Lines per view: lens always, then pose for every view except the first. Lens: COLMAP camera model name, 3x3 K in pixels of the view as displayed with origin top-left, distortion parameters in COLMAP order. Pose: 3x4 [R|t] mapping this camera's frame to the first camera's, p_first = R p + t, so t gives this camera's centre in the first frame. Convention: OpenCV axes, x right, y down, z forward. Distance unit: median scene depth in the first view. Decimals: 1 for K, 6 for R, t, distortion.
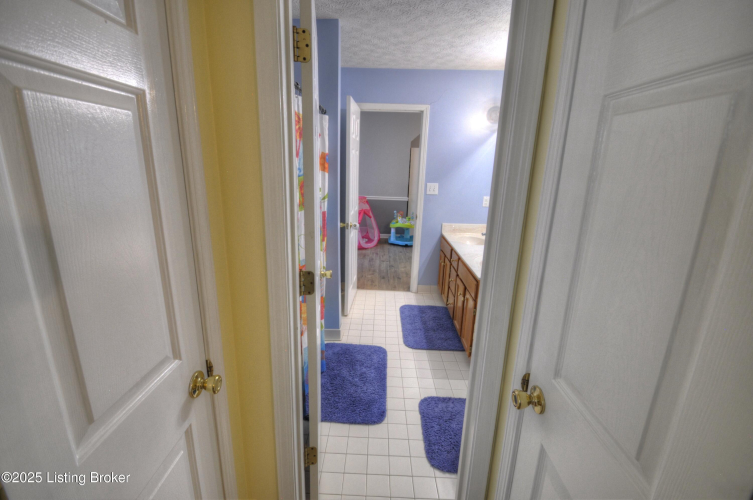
lens RADIAL K [[329.3, 0, 368.9], [0, 329.3, 247.3], [0, 0, 1]] dist [0.011679, -0.017017]
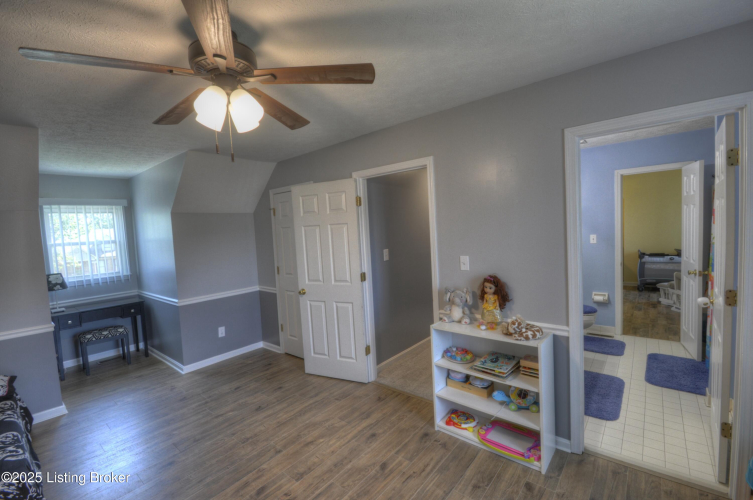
lens RADIAL K [[329.3, 0, 368.9], [0, 329.3, 247.3], [0, 0, 1]] dist [0.011679, -0.017017]
pose [[-0.785120, -0.021521, 0.618969, 0.079728], [0.186399, 0.944849, 0.269286, -0.430067], [-0.590628, 0.326798, -0.737809, 1.610534]]
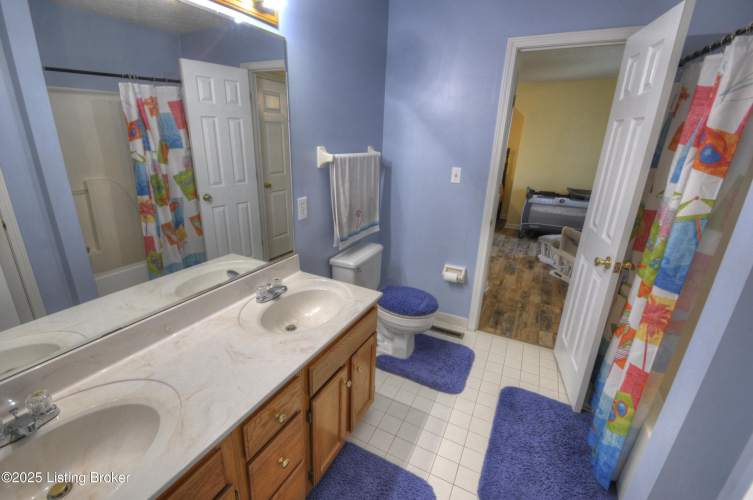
lens RADIAL K [[329.3, 0, 368.9], [0, 329.3, 247.3], [0, 0, 1]] dist [0.011679, -0.017017]
pose [[-0.903254, -0.180592, 0.389255, 0.055366], [0.059964, 0.845106, 0.531226, -0.235870], [-0.424897, 0.503173, -0.752516, 0.919757]]
